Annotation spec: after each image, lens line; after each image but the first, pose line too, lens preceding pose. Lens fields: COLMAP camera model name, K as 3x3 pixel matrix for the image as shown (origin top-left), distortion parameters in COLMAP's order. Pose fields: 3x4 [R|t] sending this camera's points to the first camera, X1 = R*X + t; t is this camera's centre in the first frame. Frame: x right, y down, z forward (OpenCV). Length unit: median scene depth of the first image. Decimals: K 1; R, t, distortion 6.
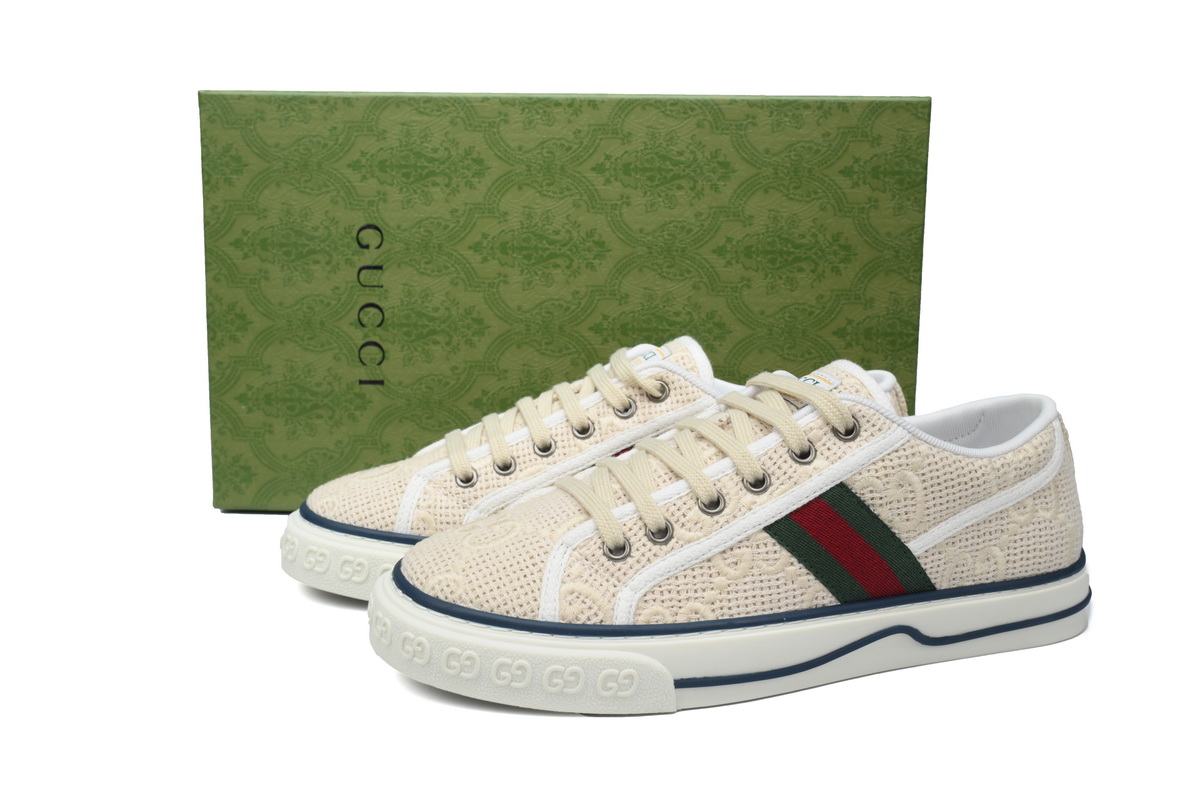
lens RADIAL K [[1184.9, 0, 600.0], [0, 1184.9, 400.0], [0, 0, 1]] dist [0.005653, -0.001784]
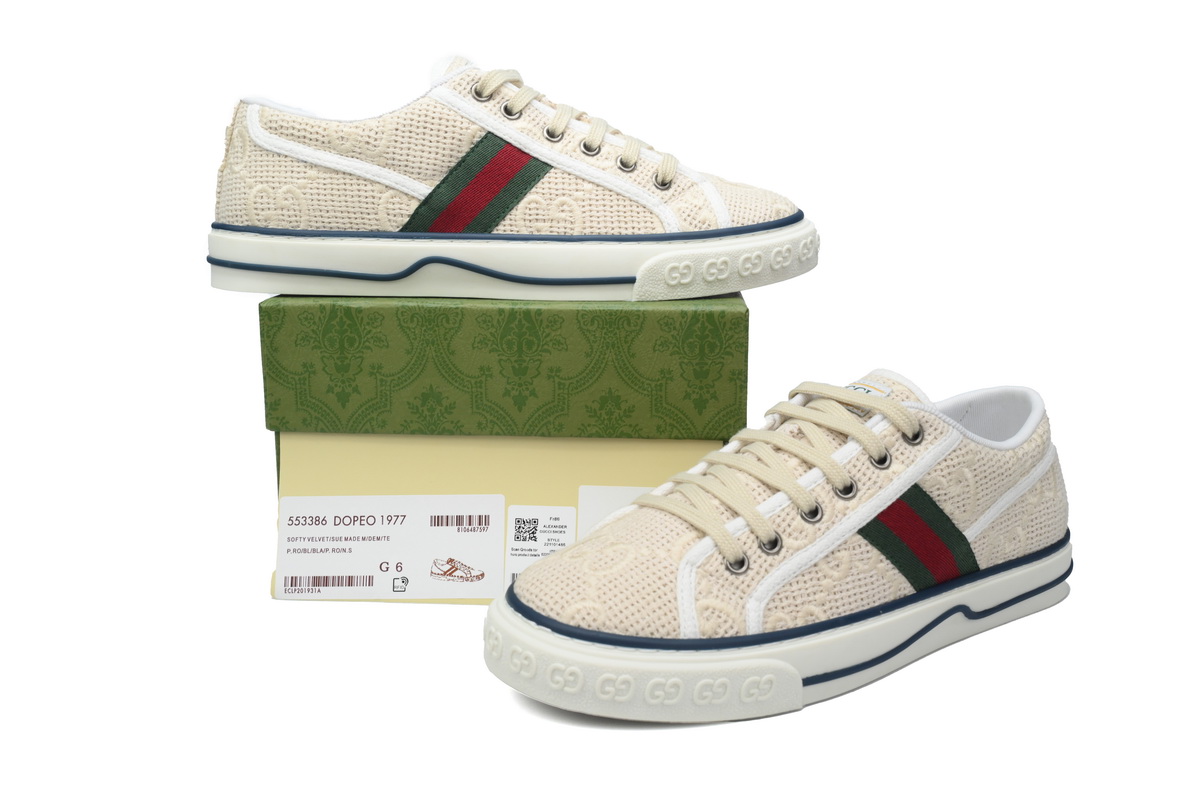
lens RADIAL K [[1184.9, 0, 600.0], [0, 1184.9, 400.0], [0, 0, 1]] dist [0.005653, -0.001784]
pose [[0.967449, -0.058102, 0.246307, -0.352432], [0.049550, 0.997939, 0.040780, -0.068326], [-0.248169, -0.027248, 0.968334, 0.006294]]
